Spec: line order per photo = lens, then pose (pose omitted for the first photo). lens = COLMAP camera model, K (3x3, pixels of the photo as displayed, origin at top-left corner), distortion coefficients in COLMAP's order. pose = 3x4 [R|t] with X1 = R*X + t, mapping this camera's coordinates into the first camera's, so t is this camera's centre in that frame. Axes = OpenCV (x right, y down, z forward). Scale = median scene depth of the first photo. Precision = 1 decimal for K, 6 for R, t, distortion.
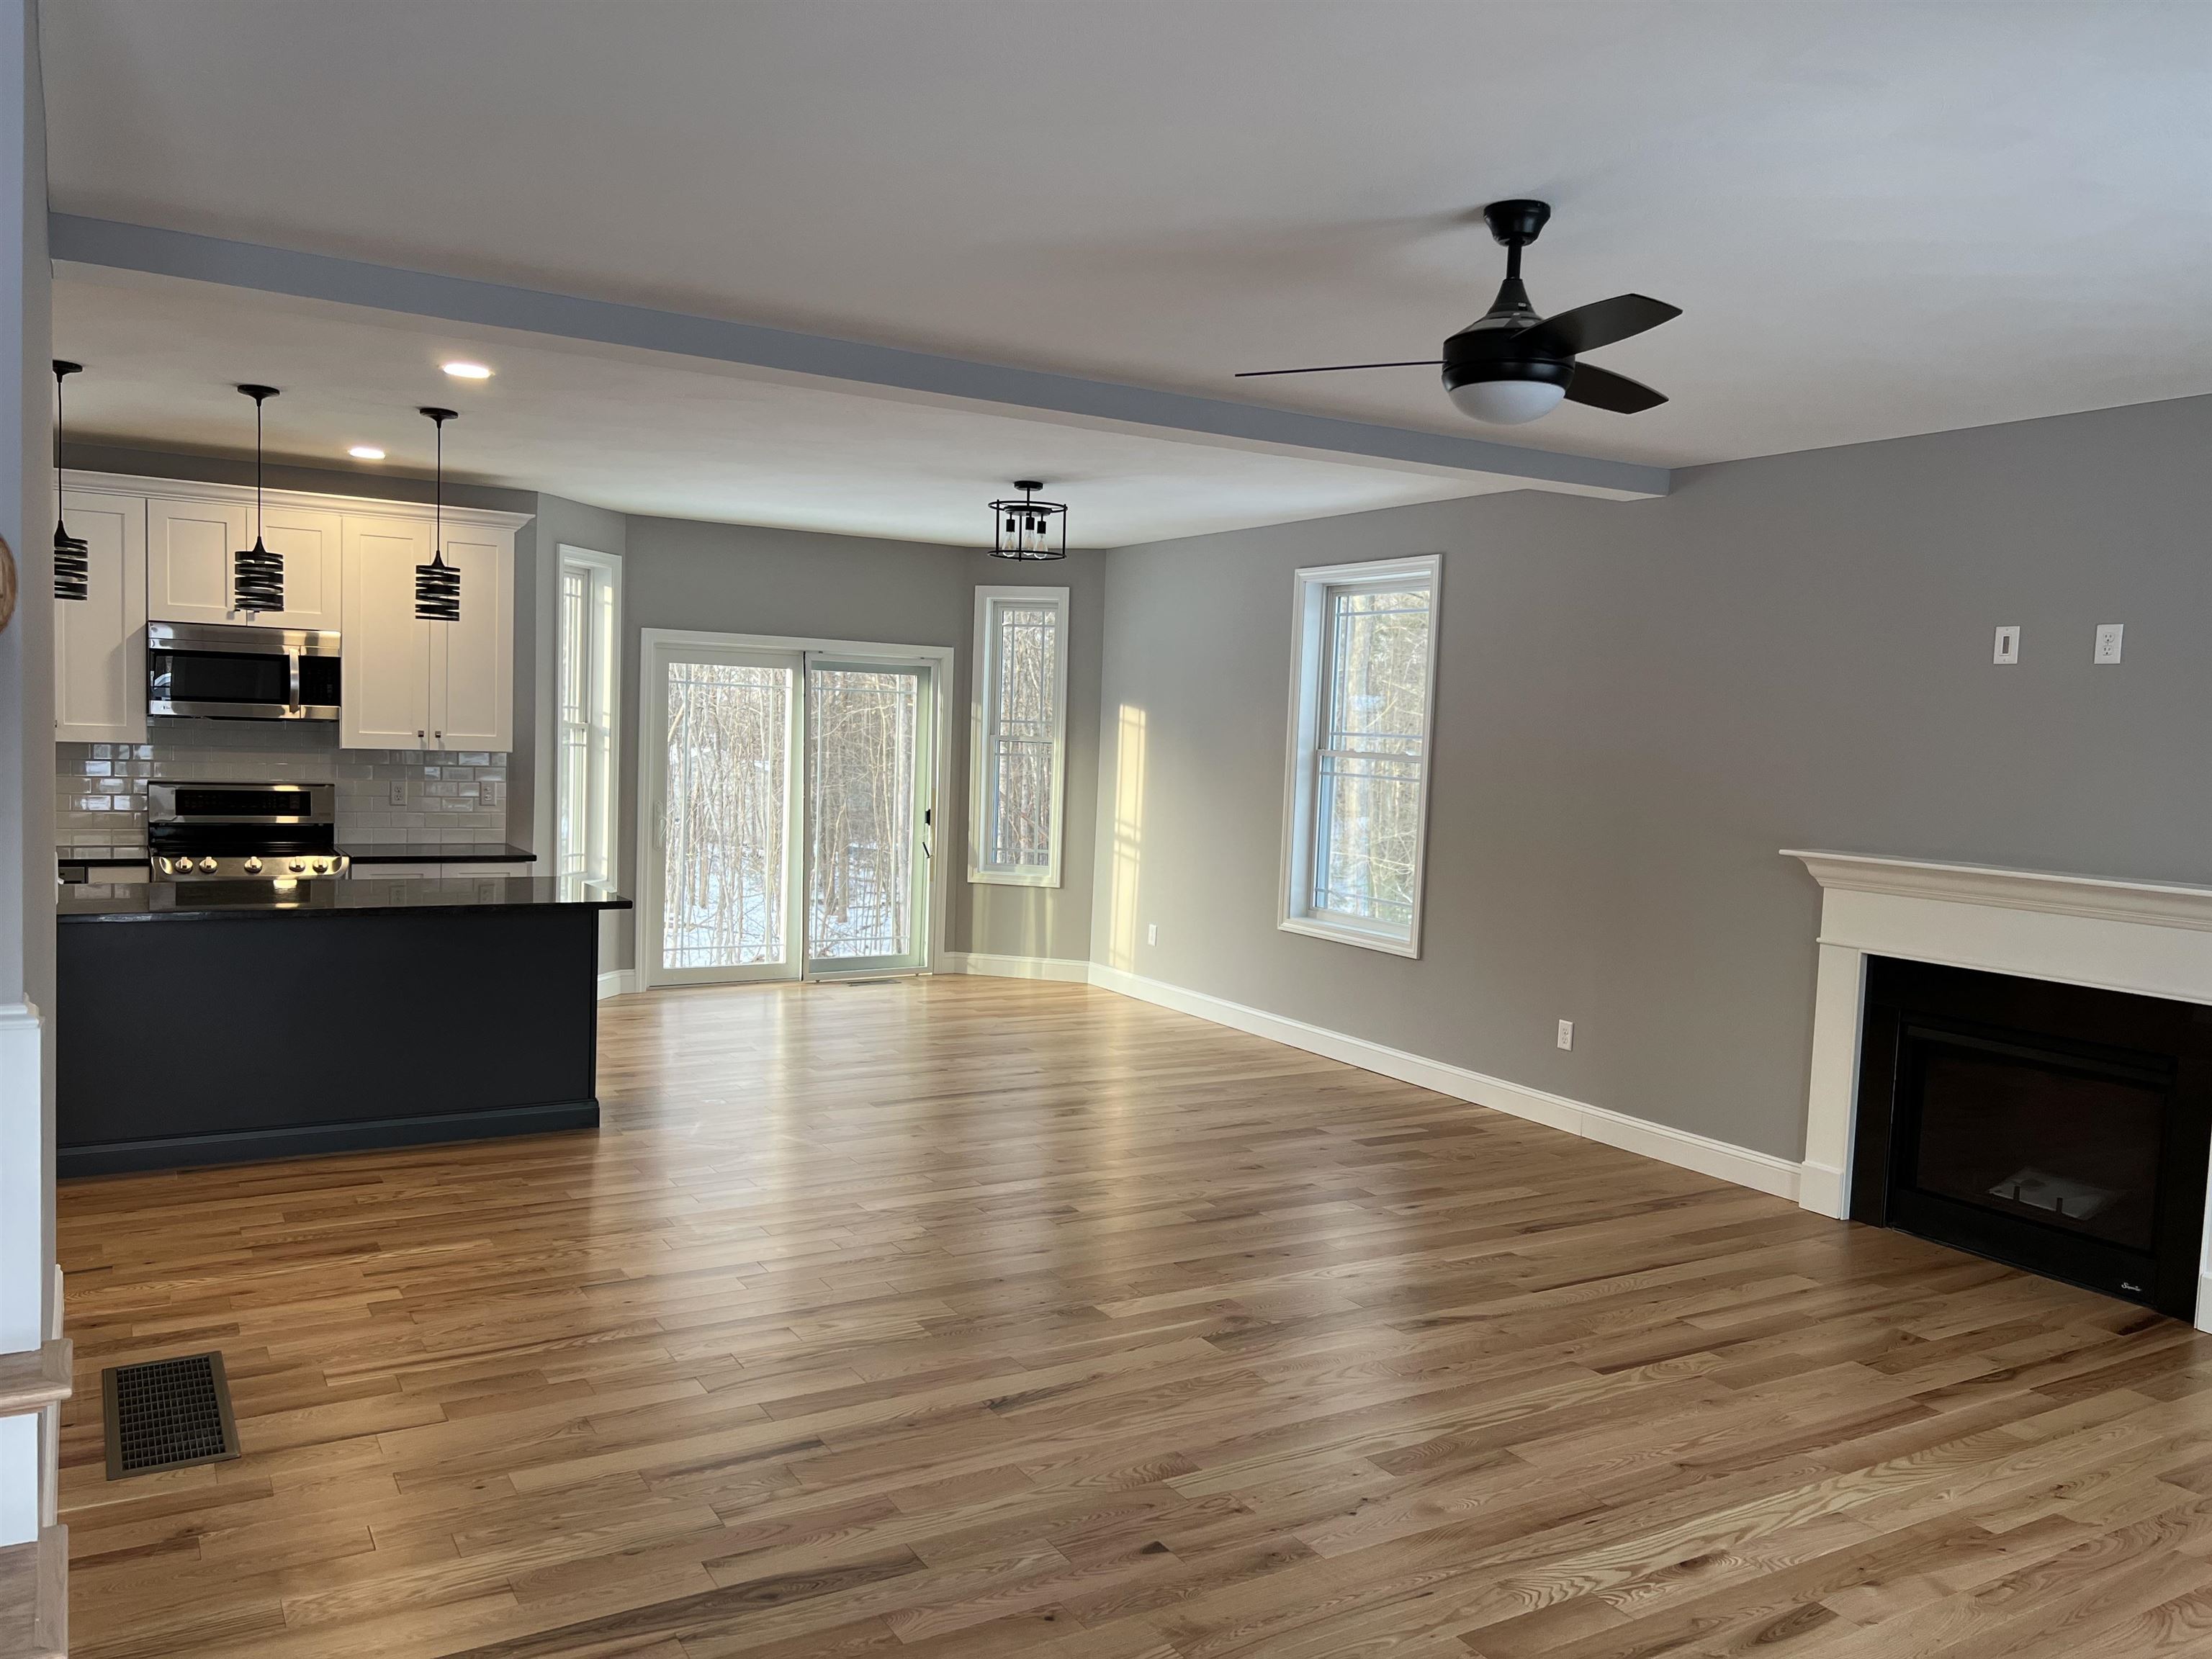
lens RADIAL K [[1663.8, 0, 1106.0], [0, 1663.8, 829.5], [0, 0, 1]] dist [-0.007599, -0.003138]
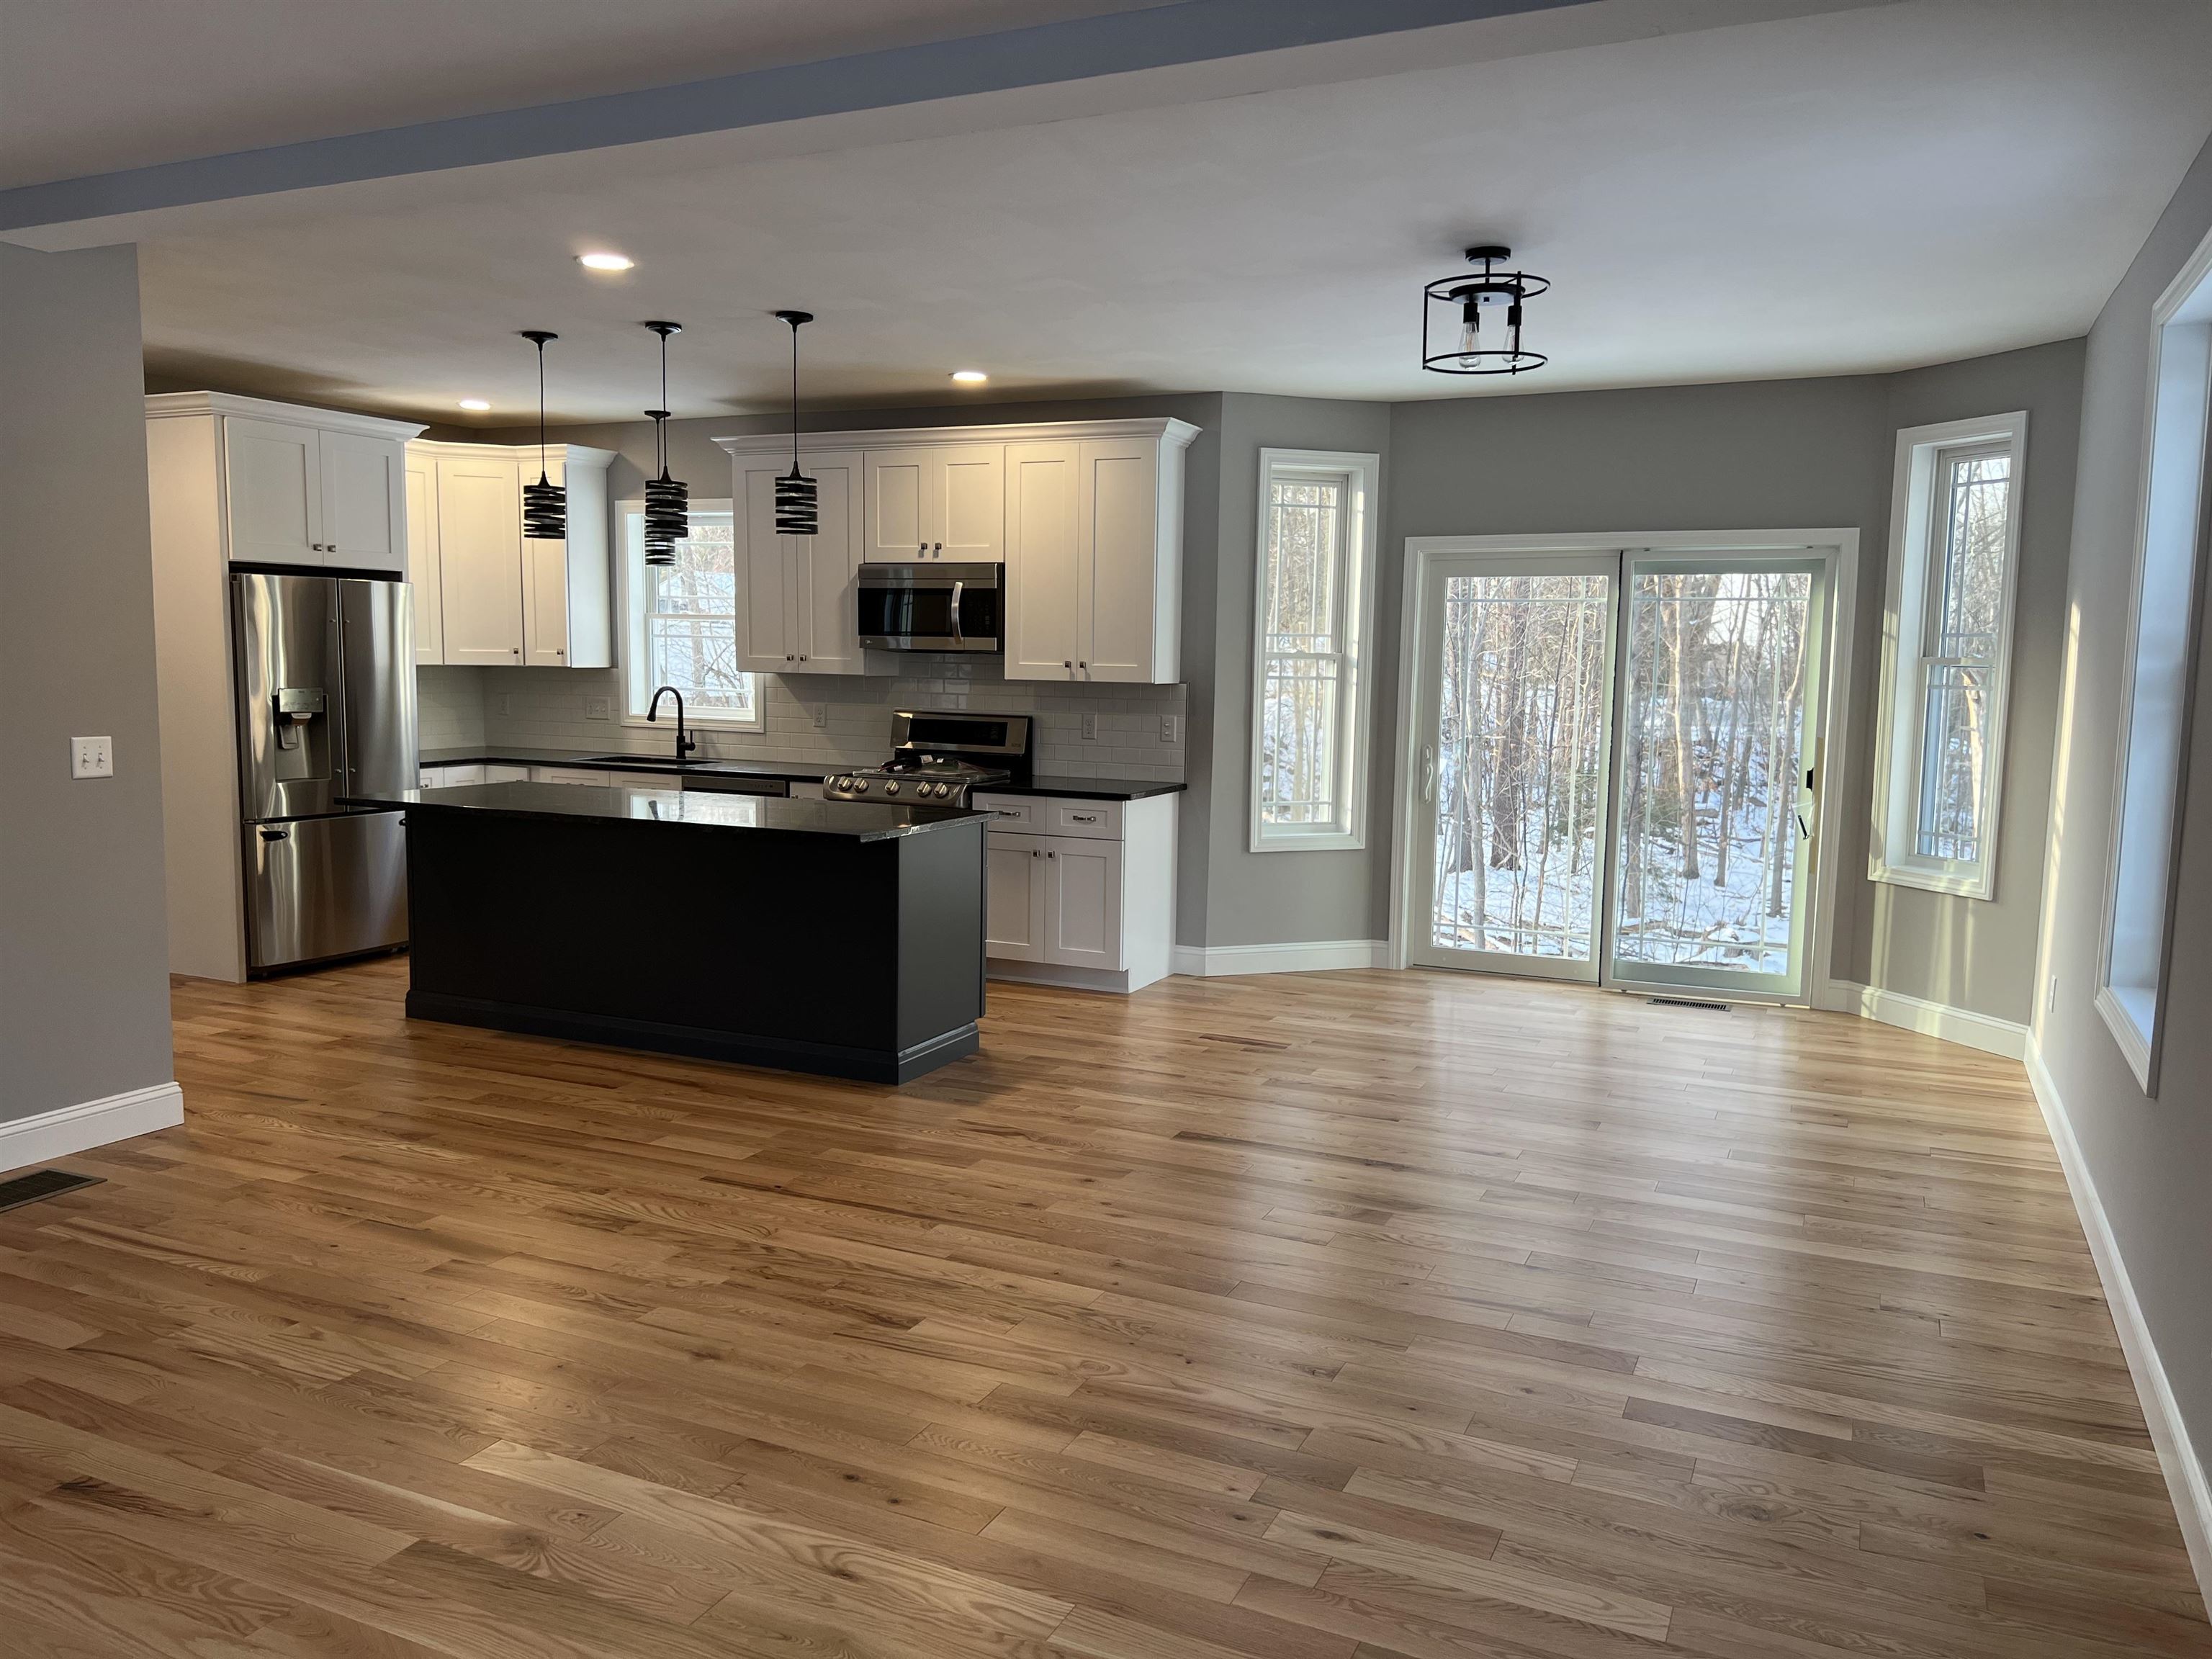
lens RADIAL K [[1667.0, 0, 1106.0], [0, 1667.0, 829.5], [0, 0, 1]] dist [0.038934, 0.001135]
pose [[0.530113, 0.067582, -0.845230, 0.404023], [-0.045427, 0.997651, 0.051278, -0.011496], [0.846709, 0.011213, 0.531937, 0.470108]]
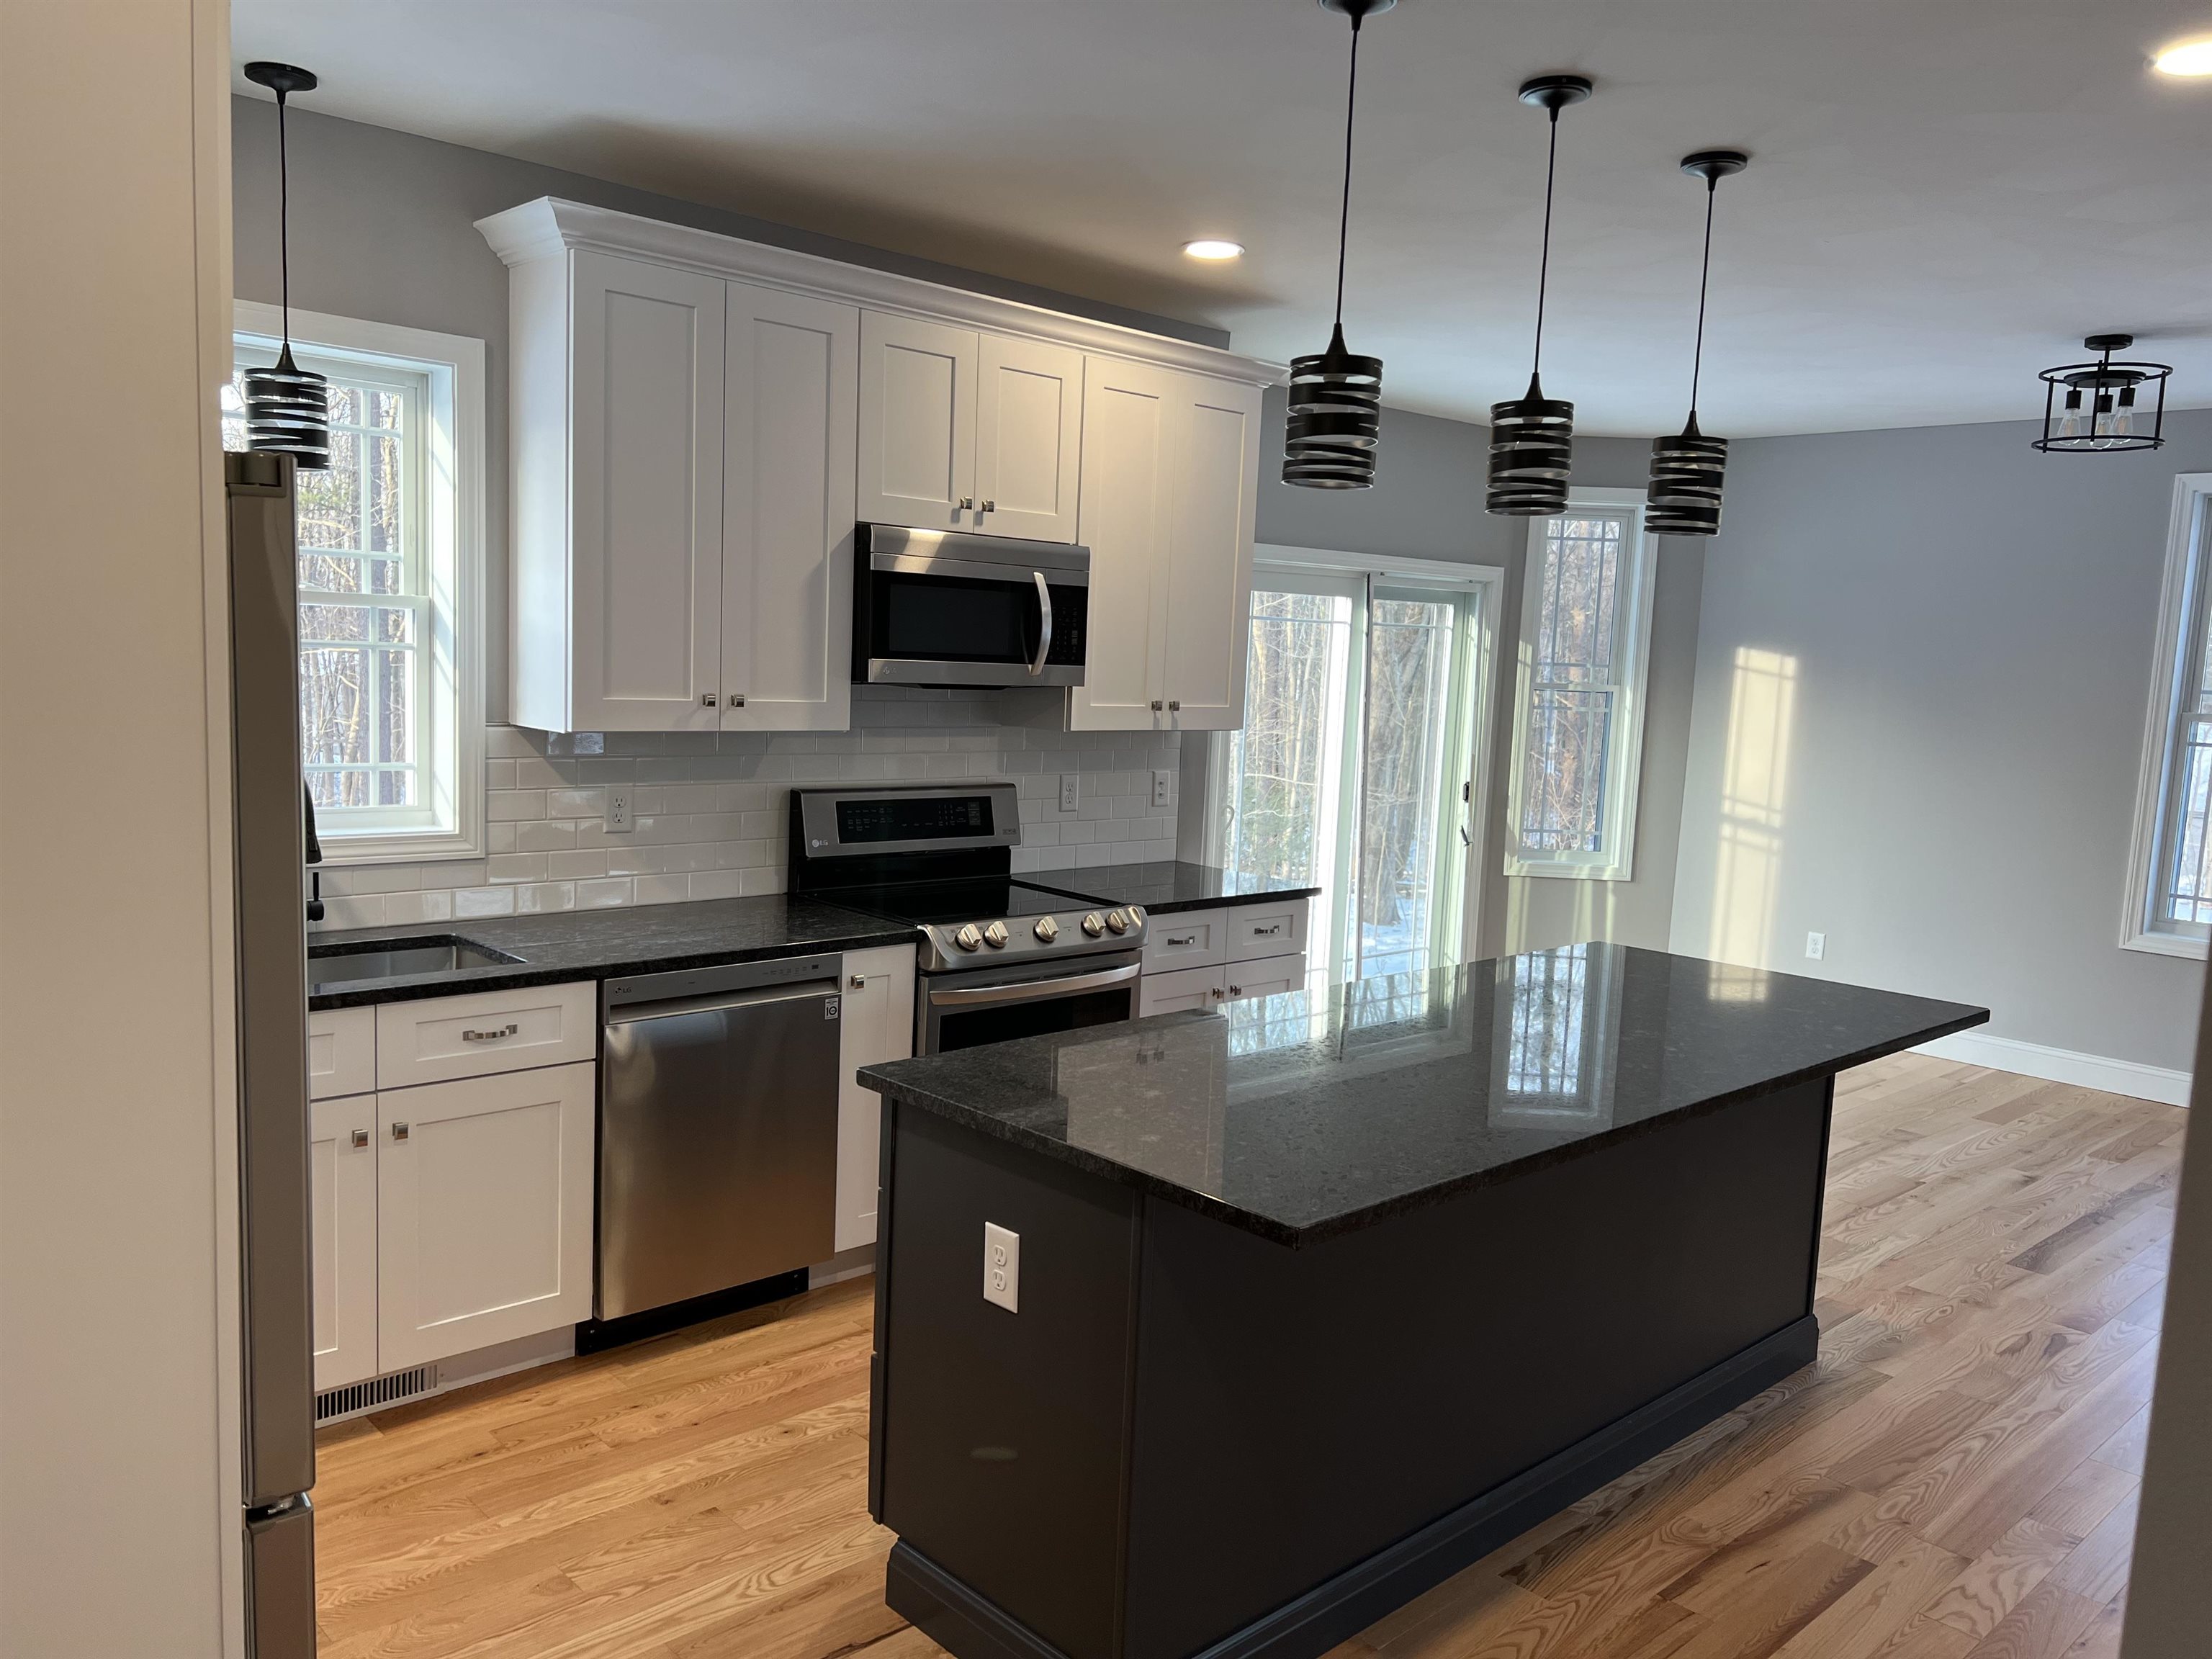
lens RADIAL K [[1643.9, 0, 977.4], [0, 1643.9, 878.6], [0, 0, 1]] dist [0.007186, 0.001073]
pose [[0.989493, -0.014783, 0.143823, -0.539166], [0.001574, 0.995802, 0.091523, -0.046212], [-0.144572, -0.090335, 0.985362, 0.346756]]
